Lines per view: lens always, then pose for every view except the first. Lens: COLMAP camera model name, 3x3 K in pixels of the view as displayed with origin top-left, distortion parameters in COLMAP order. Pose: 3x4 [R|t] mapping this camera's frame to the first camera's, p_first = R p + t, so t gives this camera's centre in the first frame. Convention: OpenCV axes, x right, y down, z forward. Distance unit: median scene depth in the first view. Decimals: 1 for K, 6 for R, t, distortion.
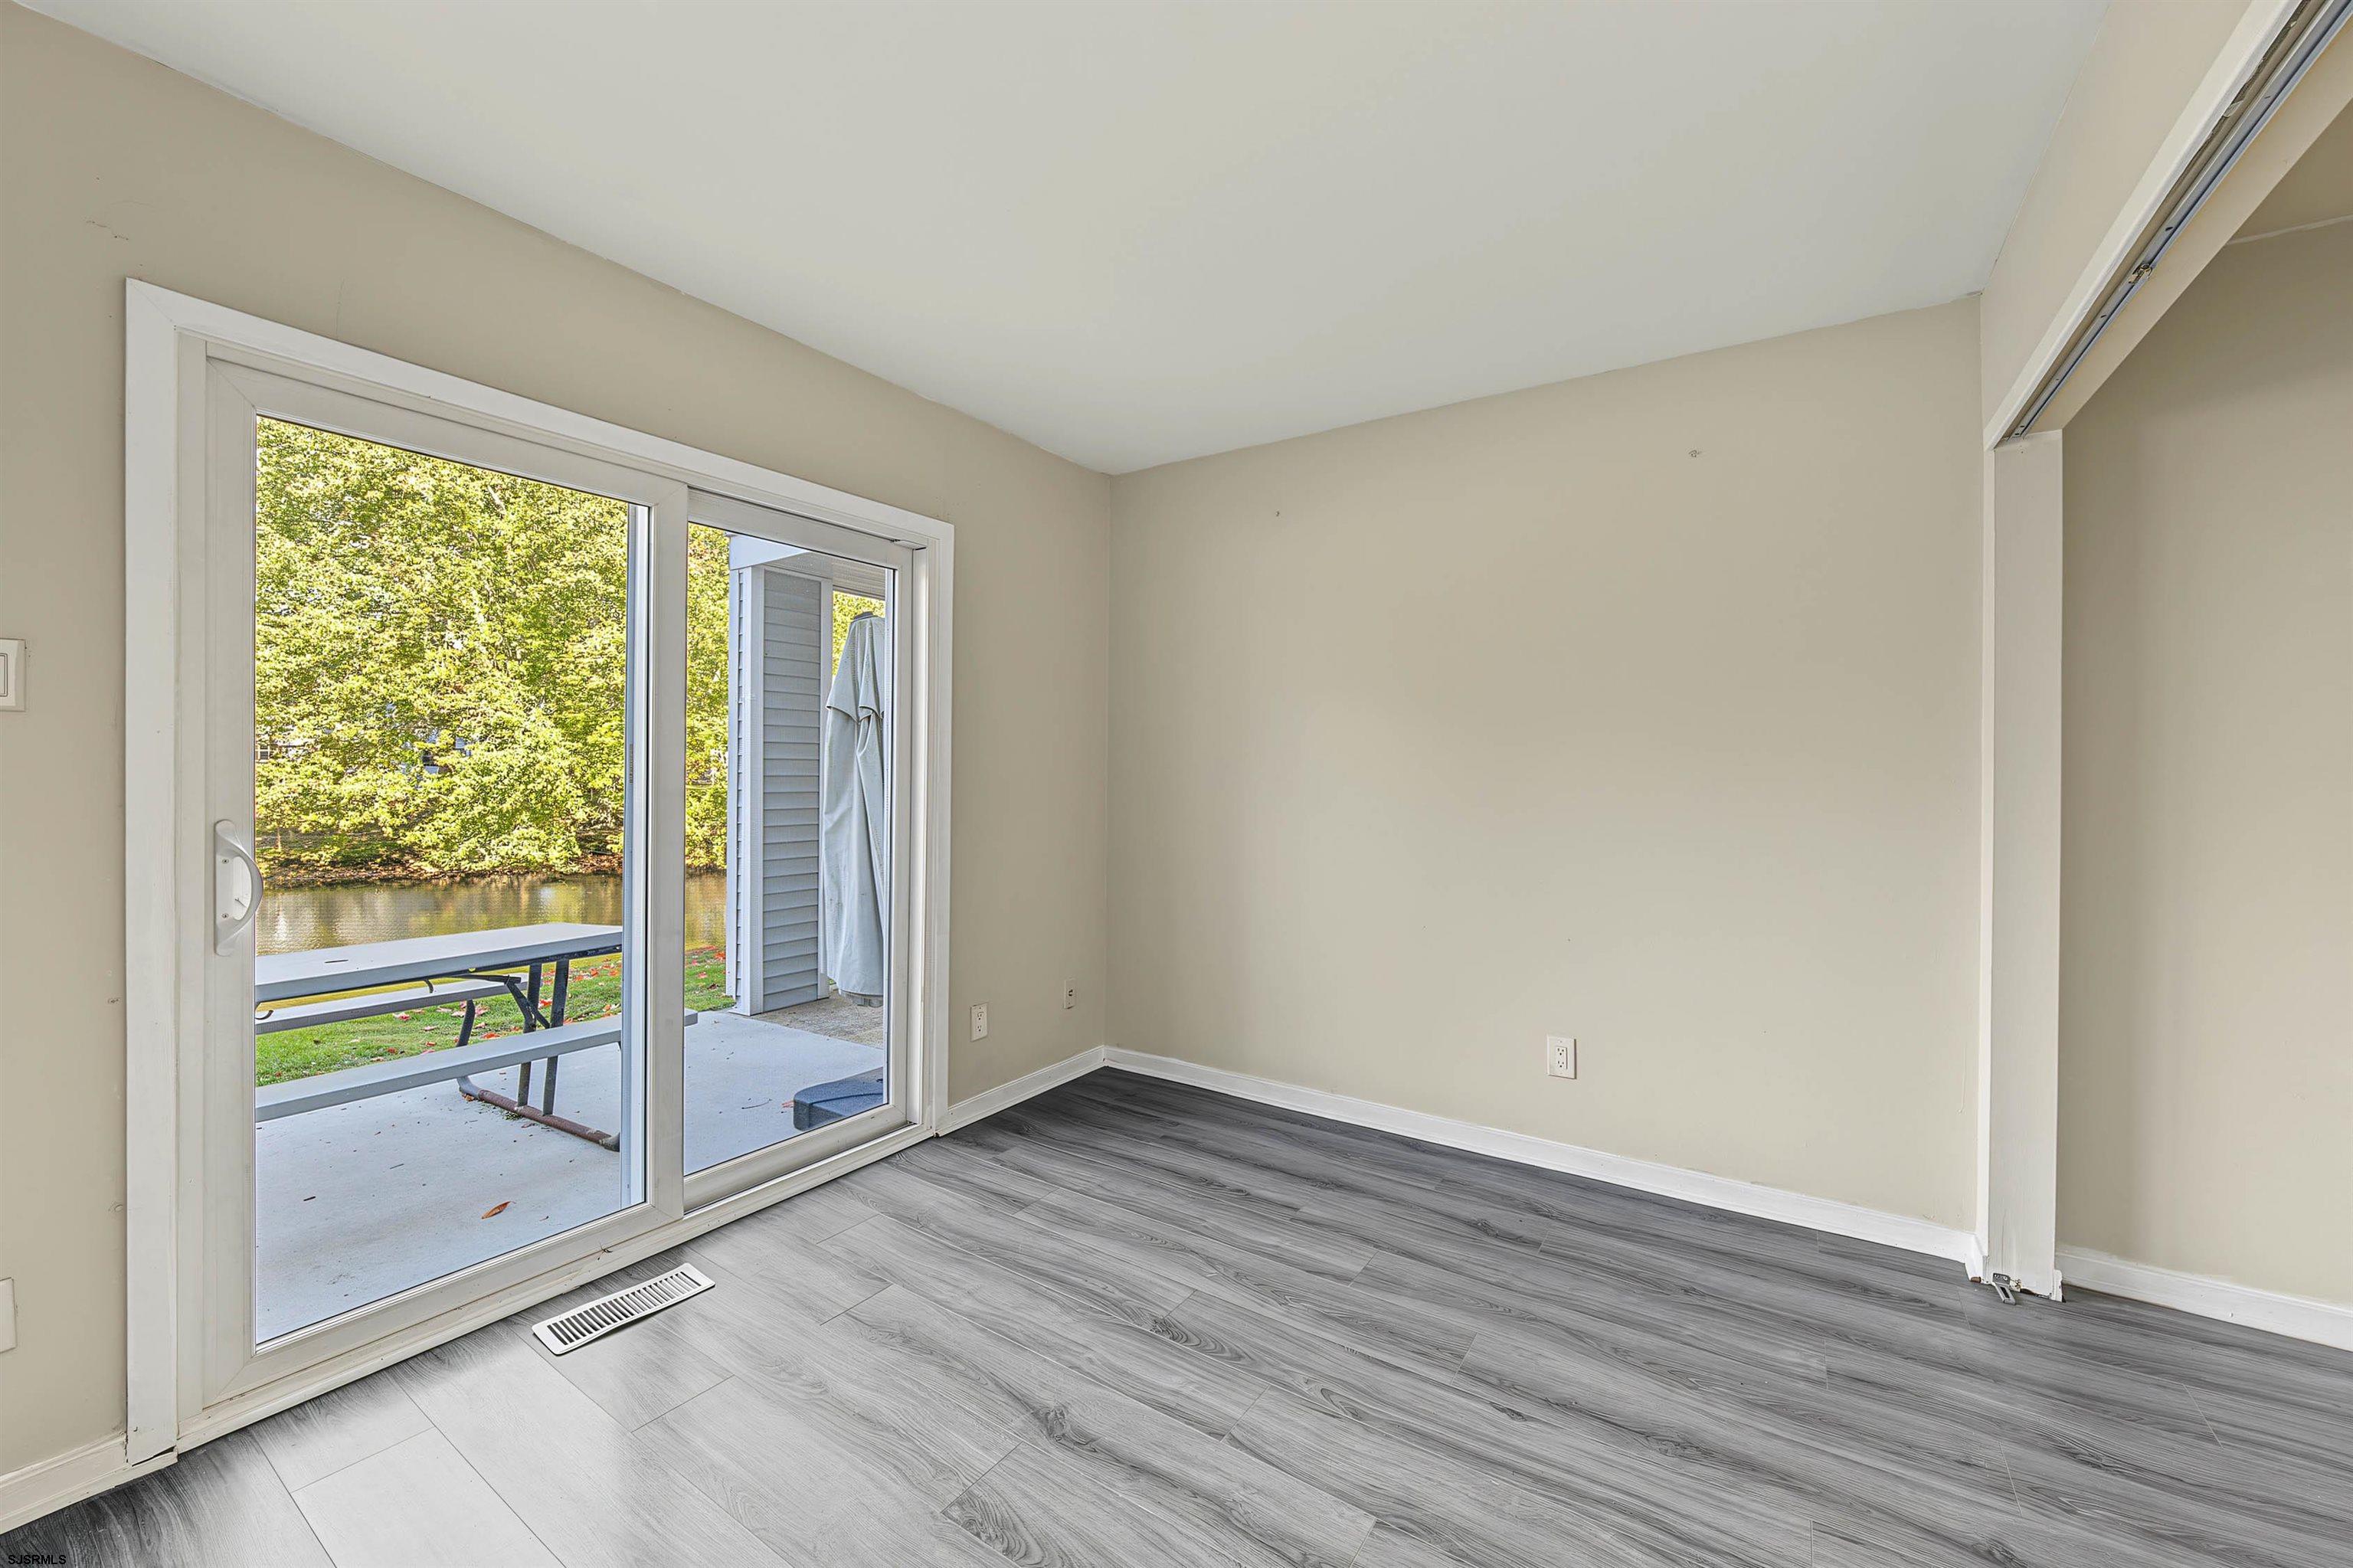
lens RADIAL K [[966.0, 0, 1116.3], [0, 966.0, 777.1], [0, 0, 1]] dist [-0.000419, -0.000034]
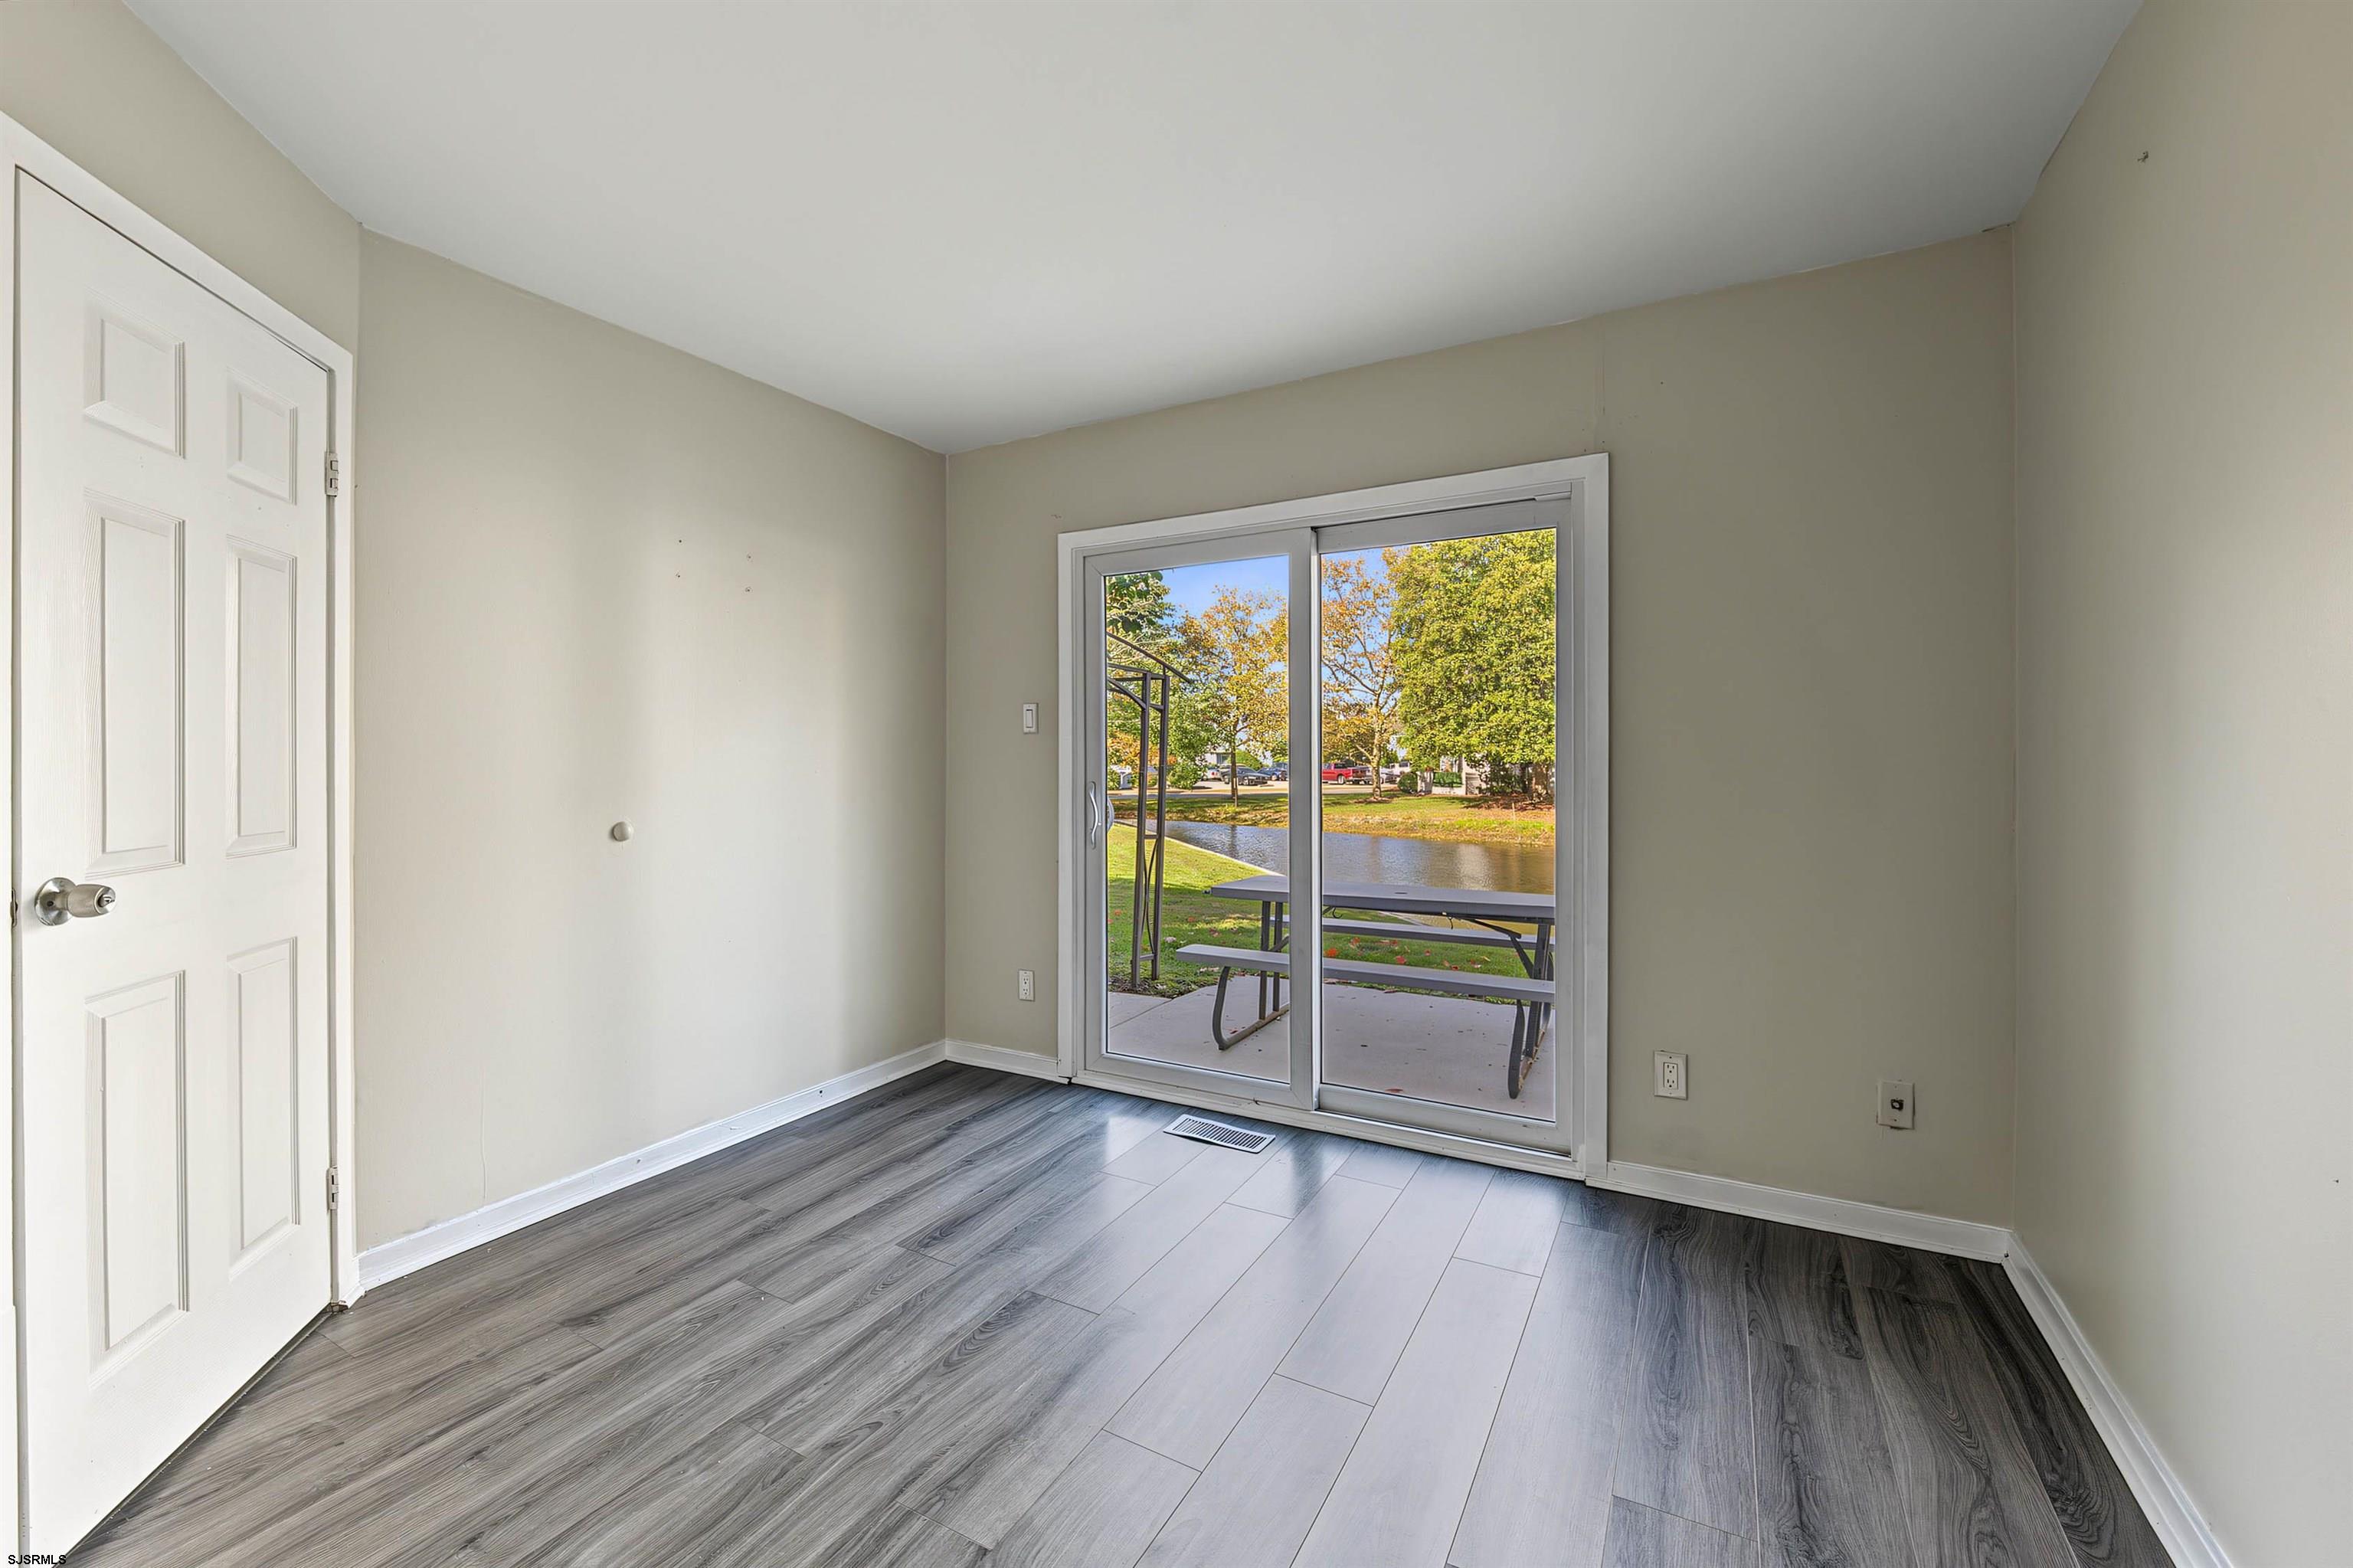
lens RADIAL K [[937.0, 0, 1145.1], [0, 937.0, 768.9], [0, 0, 1]] dist [0.012386, -0.000038]
pose [[0.090532, -0.002177, -0.995891, 0.584514], [-0.002349, 0.999994, -0.002399, 0.011823], [0.995891, 0.002556, 0.090527, 0.524991]]
